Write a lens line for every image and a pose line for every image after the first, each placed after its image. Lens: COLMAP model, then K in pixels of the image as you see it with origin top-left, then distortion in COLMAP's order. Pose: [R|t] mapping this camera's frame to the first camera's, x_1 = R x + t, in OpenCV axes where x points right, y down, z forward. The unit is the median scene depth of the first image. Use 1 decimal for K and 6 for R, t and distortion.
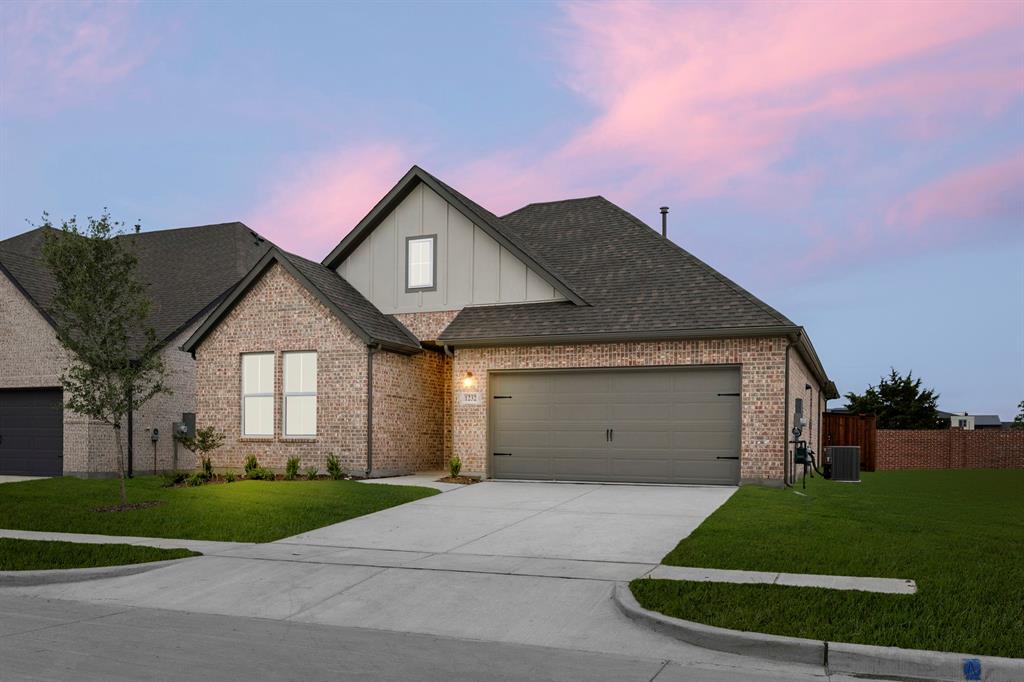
lens RADIAL K [[563.2, 0, 512.0], [0, 563.2, 341.0], [0, 0, 1]] dist [-0.000691, 0.000134]
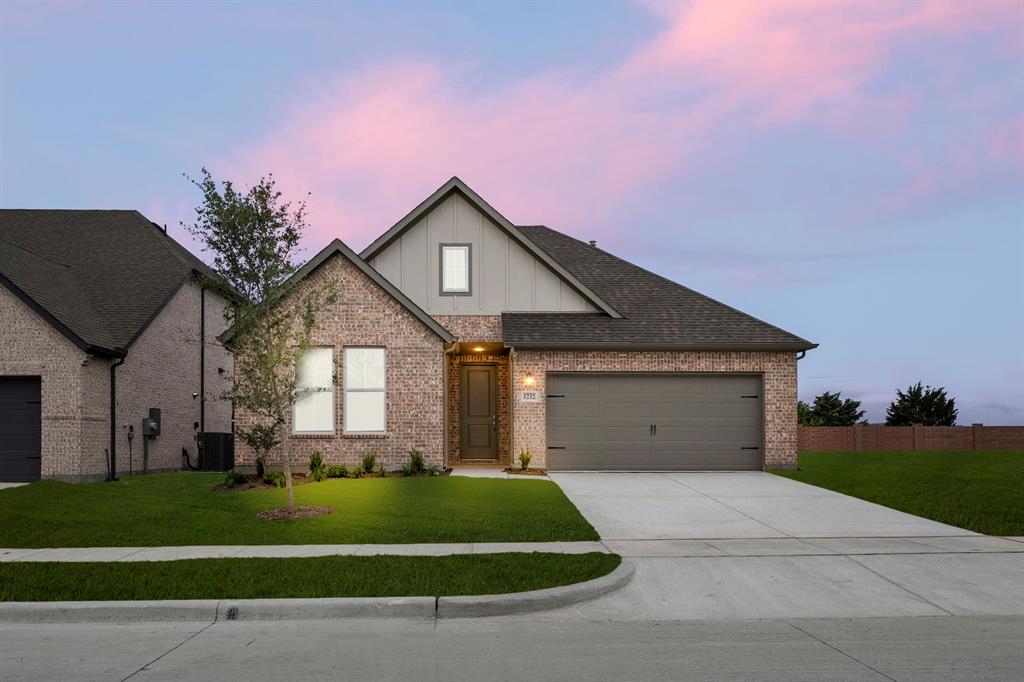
lens RADIAL K [[486.8, 0, 511.0], [0, 486.8, 346.1], [0, 0, 1]] dist [-0.000951, -0.000175]
pose [[0.959650, 0.044546, 0.277647, -0.379959], [-0.042273, 0.999006, -0.014171, 0.019210], [-0.278002, 0.001862, 0.960579, 0.107795]]
